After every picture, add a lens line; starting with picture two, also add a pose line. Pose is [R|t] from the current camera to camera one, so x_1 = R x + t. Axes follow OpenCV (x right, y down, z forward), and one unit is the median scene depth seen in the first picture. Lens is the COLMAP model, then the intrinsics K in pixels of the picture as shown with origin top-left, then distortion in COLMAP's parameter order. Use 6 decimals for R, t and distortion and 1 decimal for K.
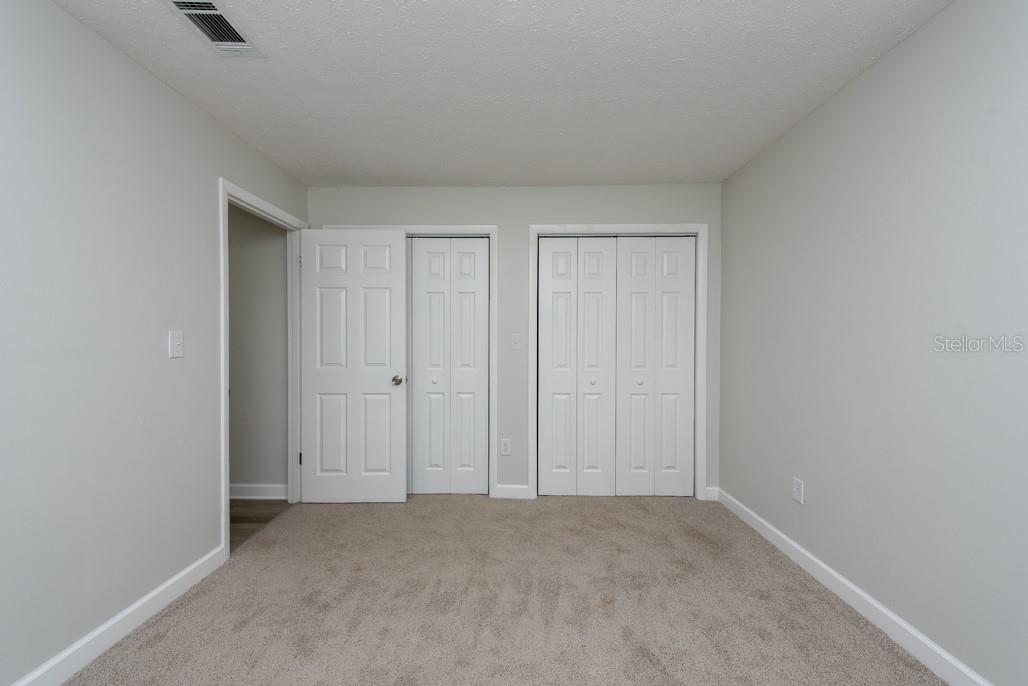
lens RADIAL K [[406.5, 0, 509.1], [0, 406.5, 344.5], [0, 0, 1]] dist [0.016609, -0.004164]
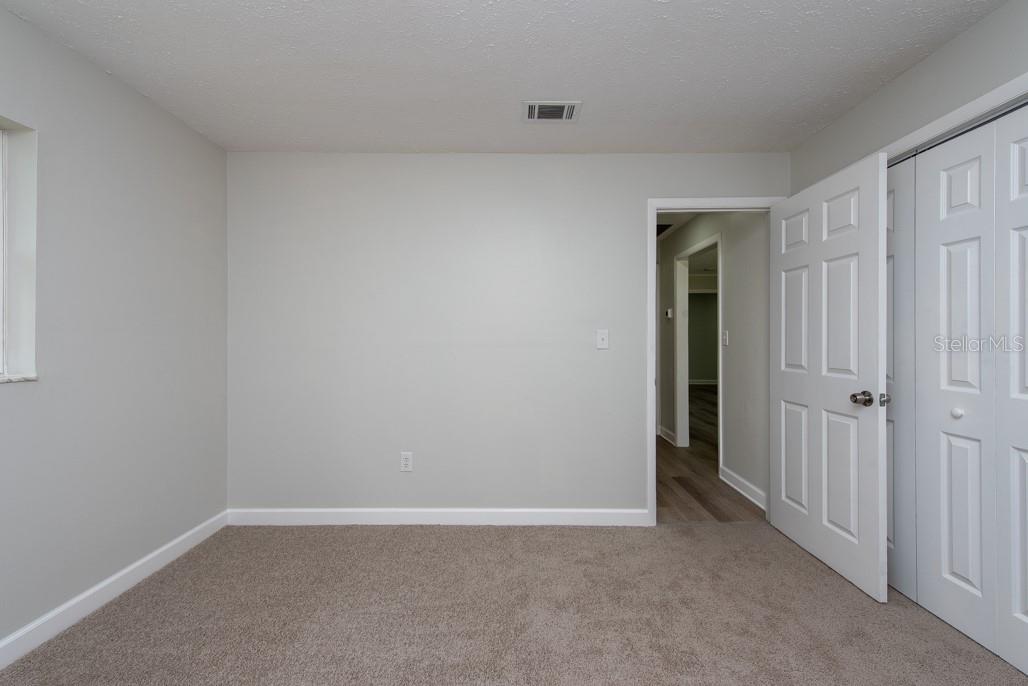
lens RADIAL K [[406.5, 0, 511.7], [0, 406.5, 329.6], [0, 0, 1]] dist [0.016609, -0.004164]
pose [[0.027167, -0.013574, -0.999539, 0.346274], [-0.011078, 0.999842, -0.013879, -0.003807], [0.999570, 0.011450, 0.027013, 0.432068]]
